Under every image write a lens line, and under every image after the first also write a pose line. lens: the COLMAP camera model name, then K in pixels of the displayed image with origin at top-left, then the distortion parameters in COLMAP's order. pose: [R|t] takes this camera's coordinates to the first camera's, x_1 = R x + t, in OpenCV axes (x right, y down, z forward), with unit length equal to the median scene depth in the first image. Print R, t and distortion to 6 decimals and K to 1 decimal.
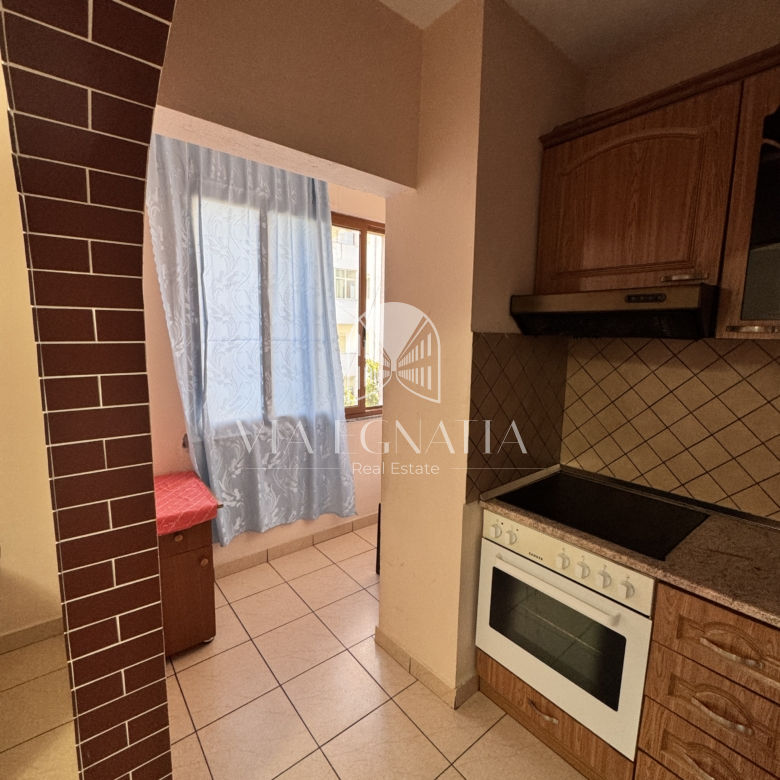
lens RADIAL K [[414.4, 0, 390.1], [0, 414.4, 389.1], [0, 0, 1]] dist [-0.003567, -0.000026]
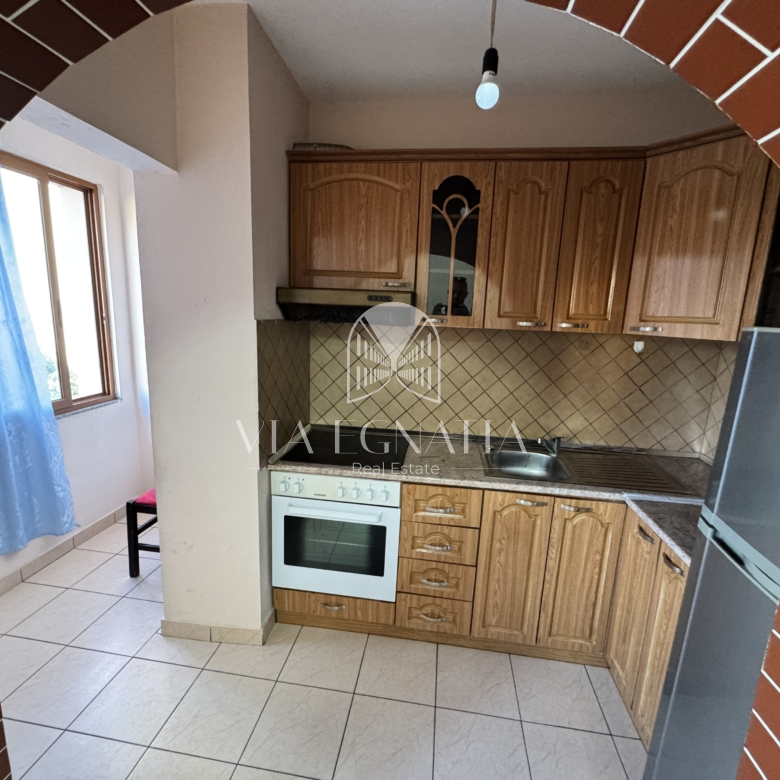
lens RADIAL K [[415.1, 0, 390.0], [0, 415.1, 390.0], [0, 0, 1]] dist [0.000843, -0.000787]
pose [[0.731465, -0.118146, 0.671566, -0.297530], [0.066300, 0.992532, 0.102399, -0.037206], [-0.678648, -0.030377, 0.733835, -0.084886]]
